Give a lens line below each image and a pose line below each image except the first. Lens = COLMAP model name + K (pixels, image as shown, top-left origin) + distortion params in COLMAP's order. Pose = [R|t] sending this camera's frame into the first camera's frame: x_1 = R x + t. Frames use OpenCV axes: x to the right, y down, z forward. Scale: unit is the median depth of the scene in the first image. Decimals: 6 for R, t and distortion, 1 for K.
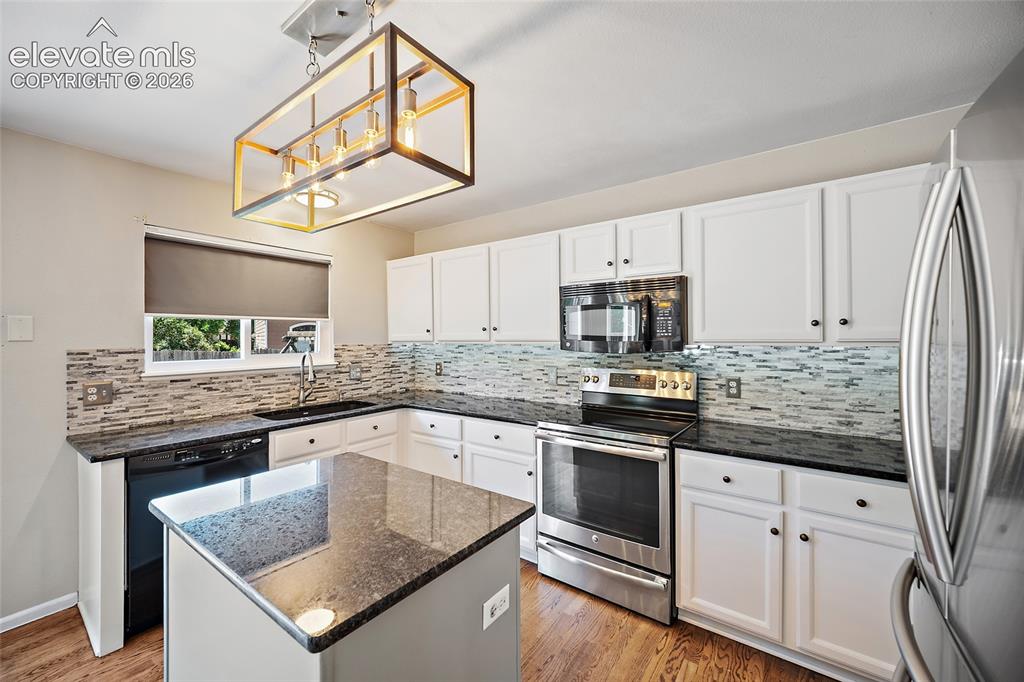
lens RADIAL K [[402.6, 0, 508.3], [0, 402.6, 339.7], [0, 0, 1]] dist [-0.002130, -0.000639]
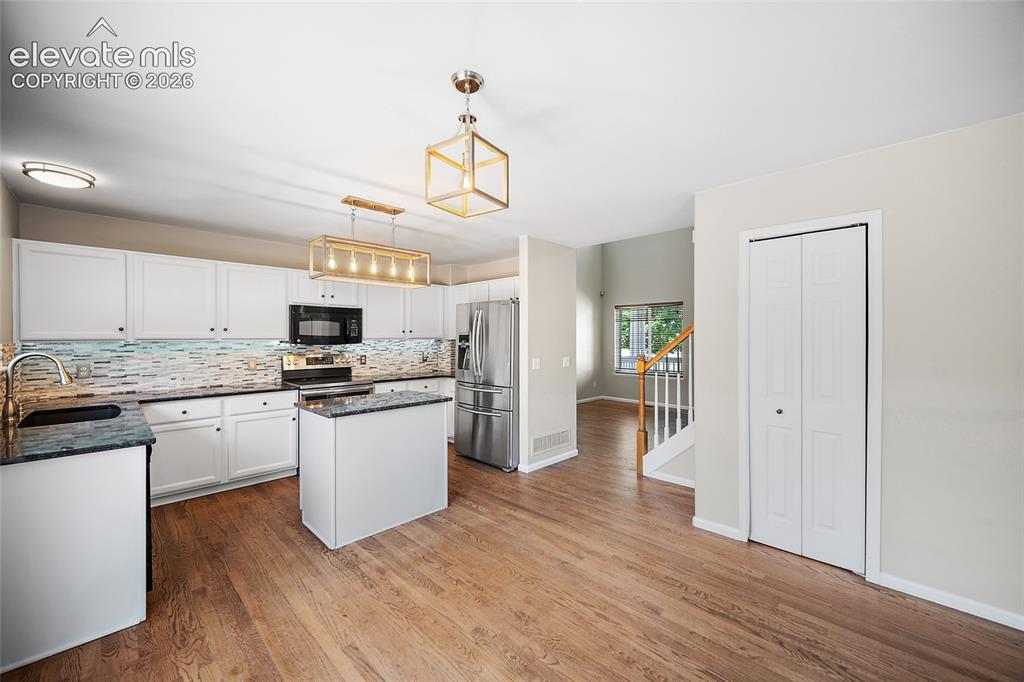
lens RADIAL K [[402.6, 0, 511.7], [0, 402.6, 338.4], [0, 0, 1]] dist [-0.002130, -0.000639]
pose [[0.152597, 0.001102, 0.988288, -1.163637], [0.005866, 0.999981, -0.002021, 0.009691], [-0.988271, 0.006106, 0.152588, -0.104607]]
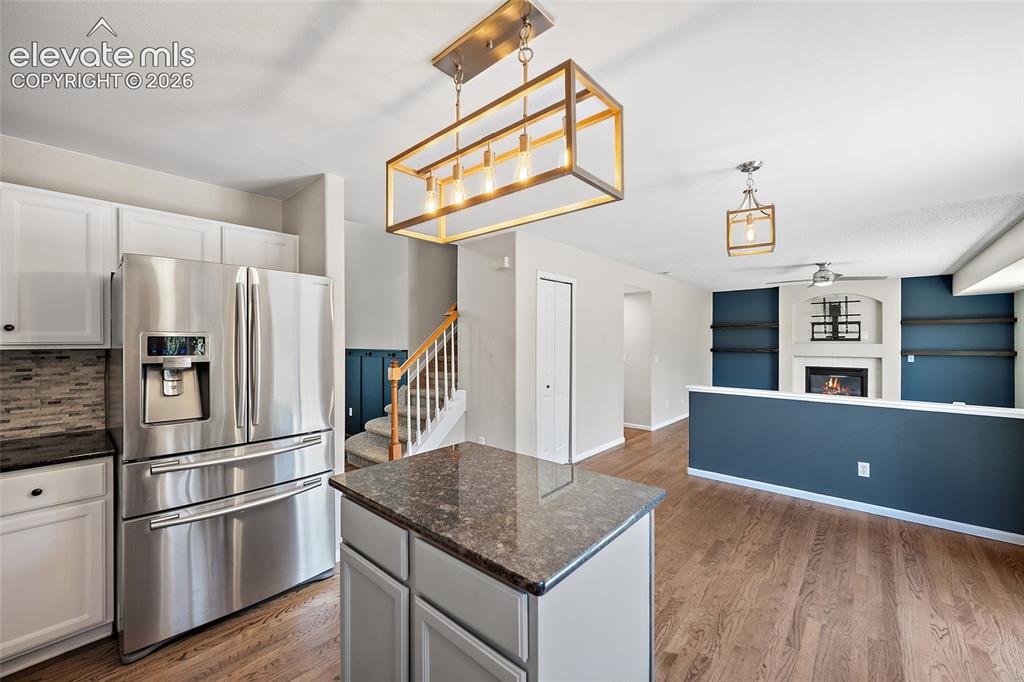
lens RADIAL K [[402.6, 0, 518.1], [0, 402.6, 340.5], [0, 0, 1]] dist [-0.002130, -0.000639]
pose [[-0.995511, 0.005917, 0.094459, -0.235049], [0.006252, 0.999975, 0.003250, 0.001619], [-0.094437, 0.003826, -0.995523, 0.892473]]
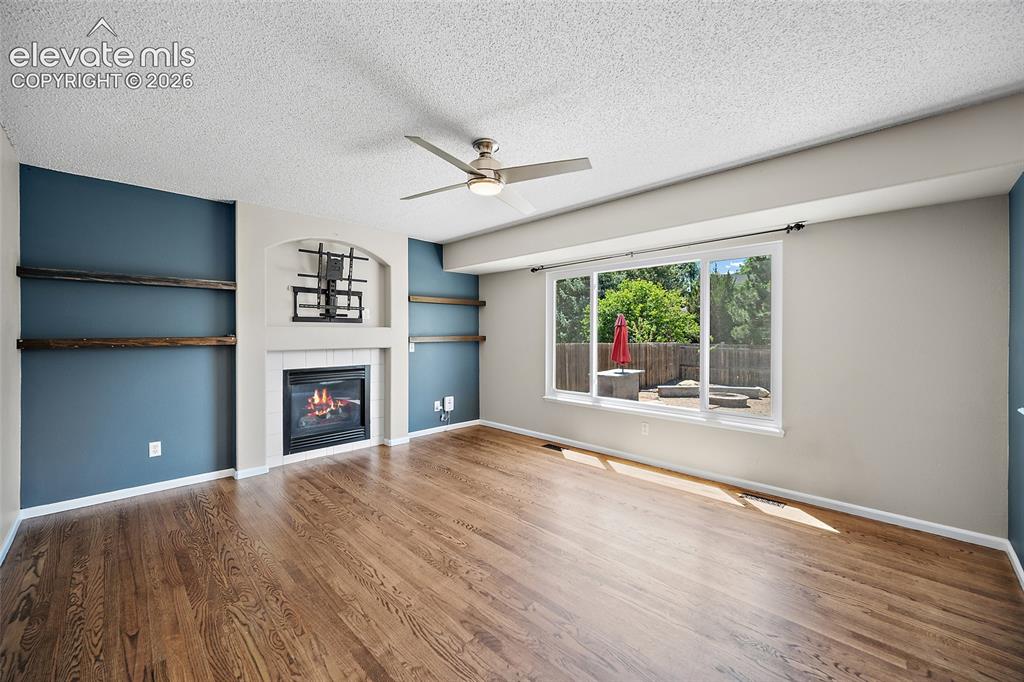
lens RADIAL K [[402.6, 0, 514.7], [0, 402.6, 335.9], [0, 0, 1]] dist [-0.002130, -0.000639]
pose [[-0.150628, 0.011741, -0.988521, -0.612812], [-0.004906, 0.999908, 0.012624, 0.051850], [0.988578, 0.006751, -0.150556, -0.865991]]
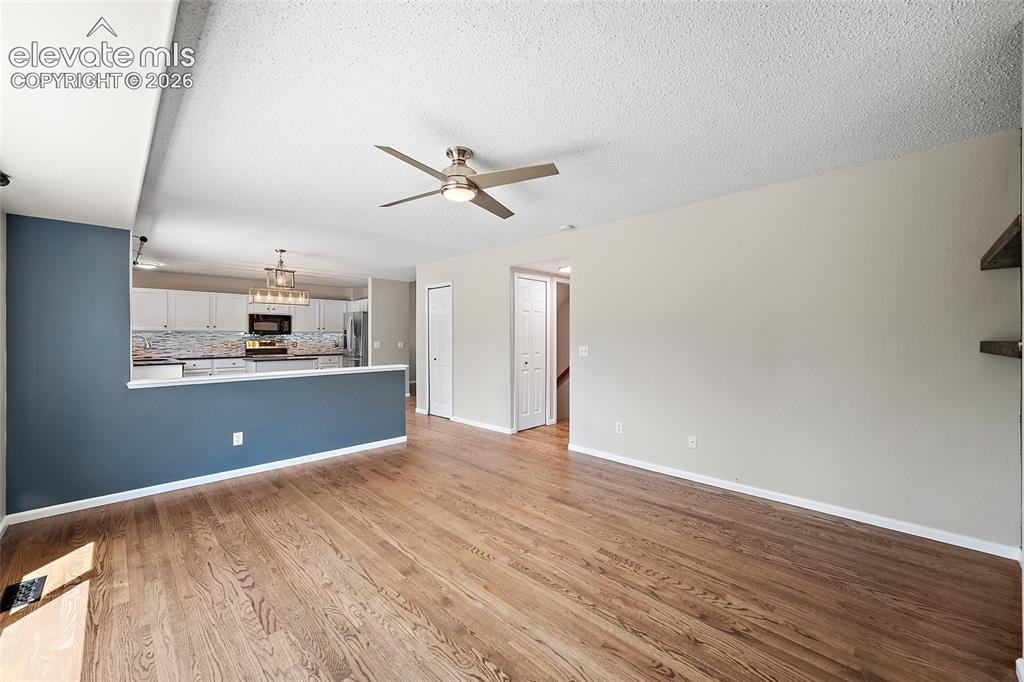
lens RADIAL K [[402.6, 0, 514.6], [0, 402.6, 337.3], [0, 0, 1]] dist [-0.002130, -0.000639]
pose [[0.156227, 0.004871, 0.987709, -2.279295], [0.005634, 0.999967, -0.005823, 0.067150], [-0.987705, 0.006474, 0.156195, -1.307840]]
